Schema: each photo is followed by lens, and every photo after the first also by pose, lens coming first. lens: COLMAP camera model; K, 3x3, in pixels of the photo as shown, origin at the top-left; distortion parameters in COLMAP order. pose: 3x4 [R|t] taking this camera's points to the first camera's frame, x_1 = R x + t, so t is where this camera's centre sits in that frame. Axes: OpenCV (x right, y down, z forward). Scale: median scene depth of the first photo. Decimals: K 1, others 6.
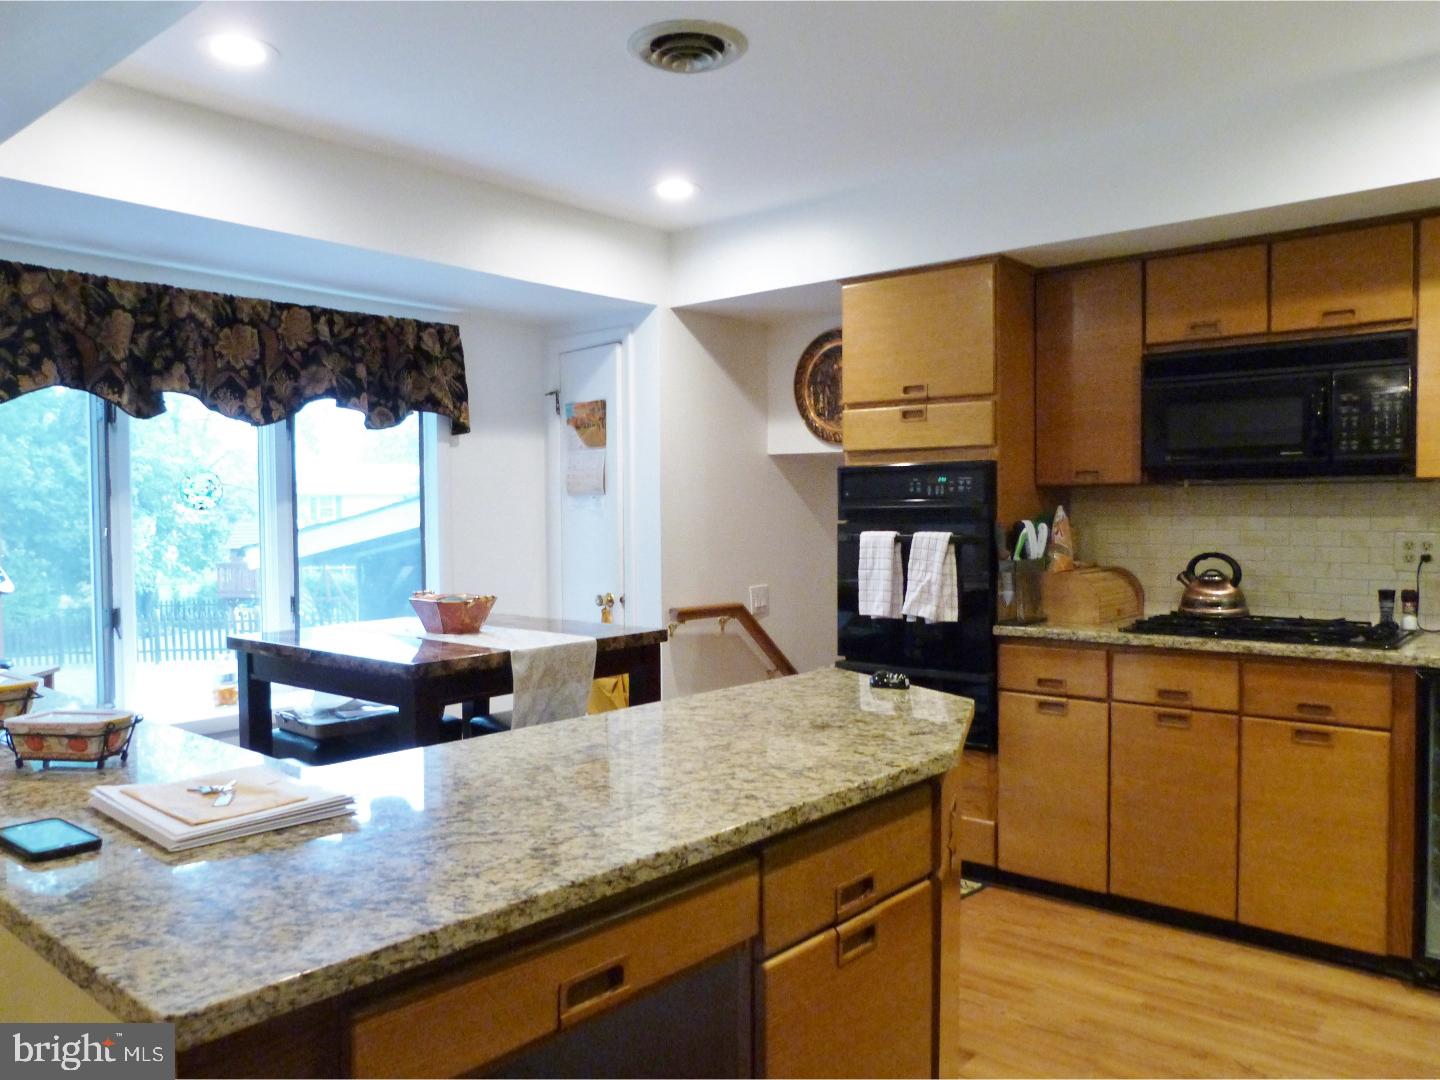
lens RADIAL K [[1083.9, 0, 717.1], [0, 1083.9, 542.1], [0, 0, 1]] dist [-0.037901, 0.035186]
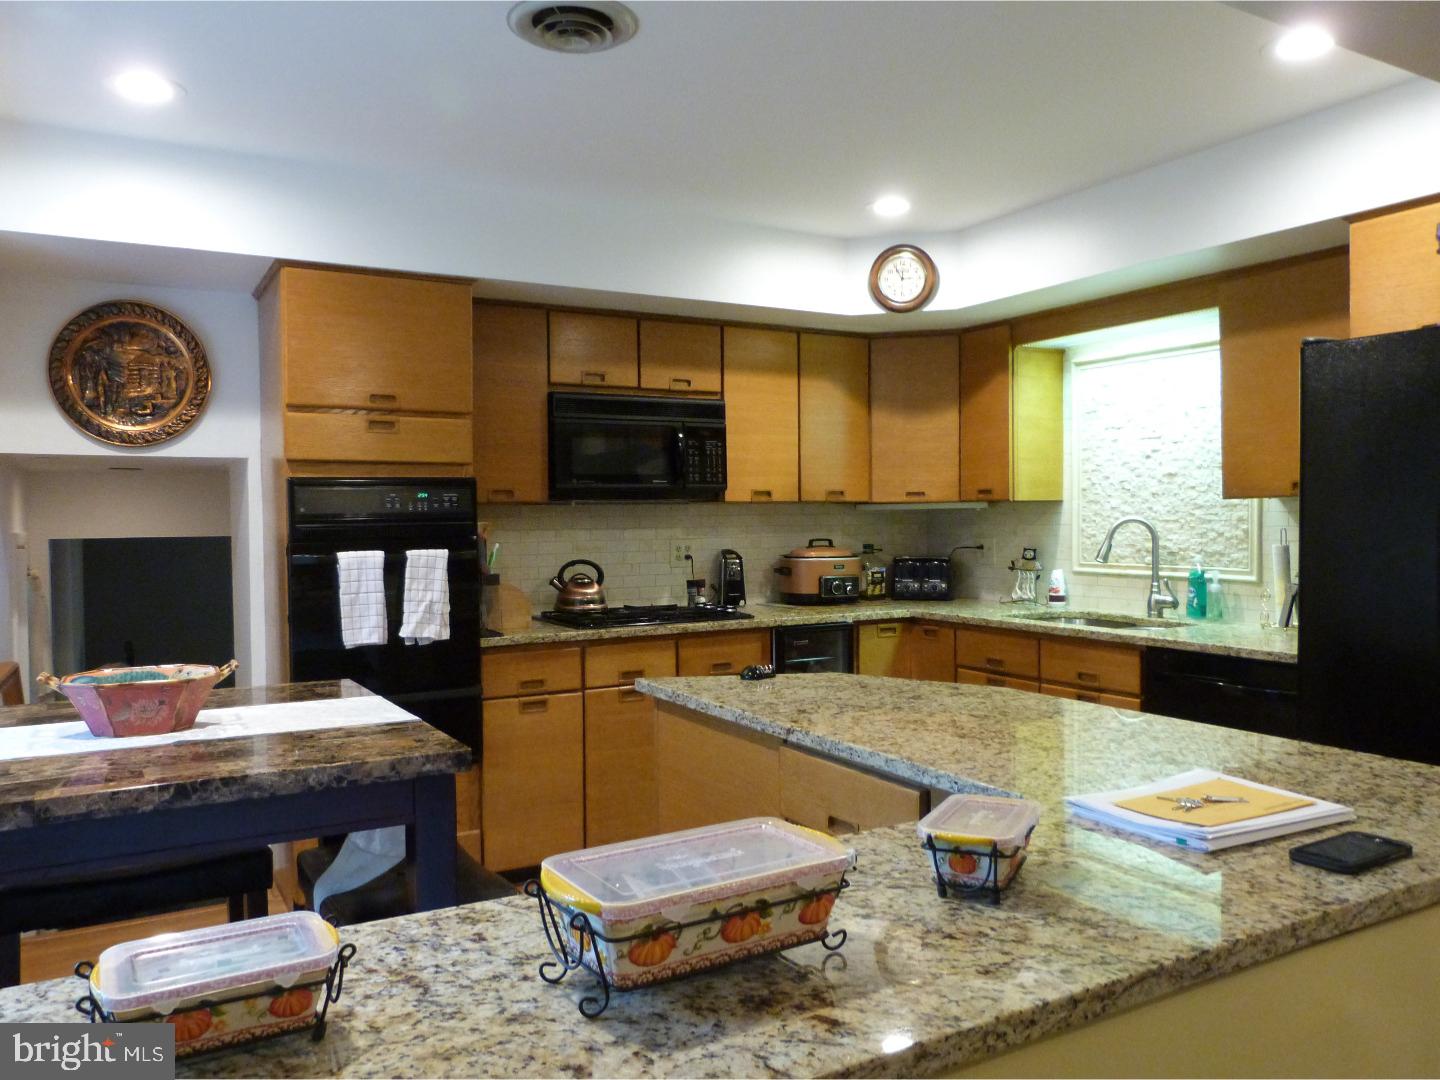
lens RADIAL K [[1083.9, 0, 718.8], [0, 1083.9, 540.3], [0, 0, 1]] dist [-0.037901, 0.035186]
pose [[0.337701, -0.019443, 0.941053, -0.634606], [0.036350, 0.999310, 0.007602, -0.015665], [-0.940551, 0.031640, 0.338175, 0.434208]]
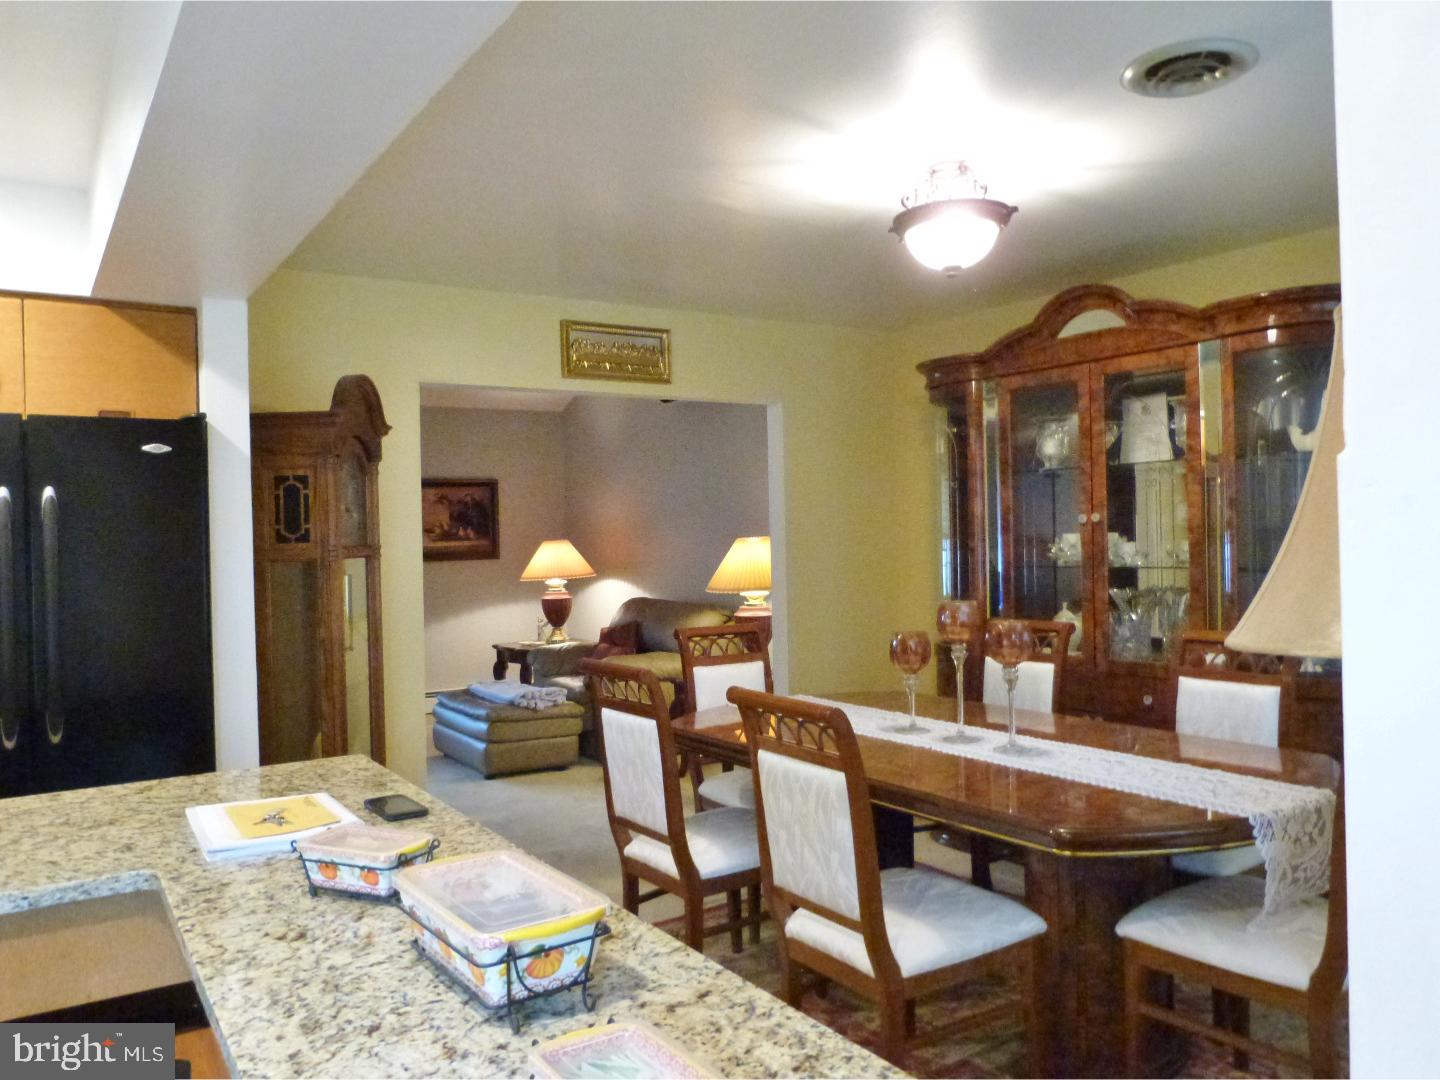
lens RADIAL K [[1083.9, 0, 707.1], [0, 1083.9, 540.2], [0, 0, 1]] dist [-0.037901, 0.035186]
pose [[-0.958934, 0.027774, 0.282268, -0.531955], [0.037621, 0.998856, 0.029527, -0.044593], [-0.281125, 0.038933, -0.958881, 0.829736]]
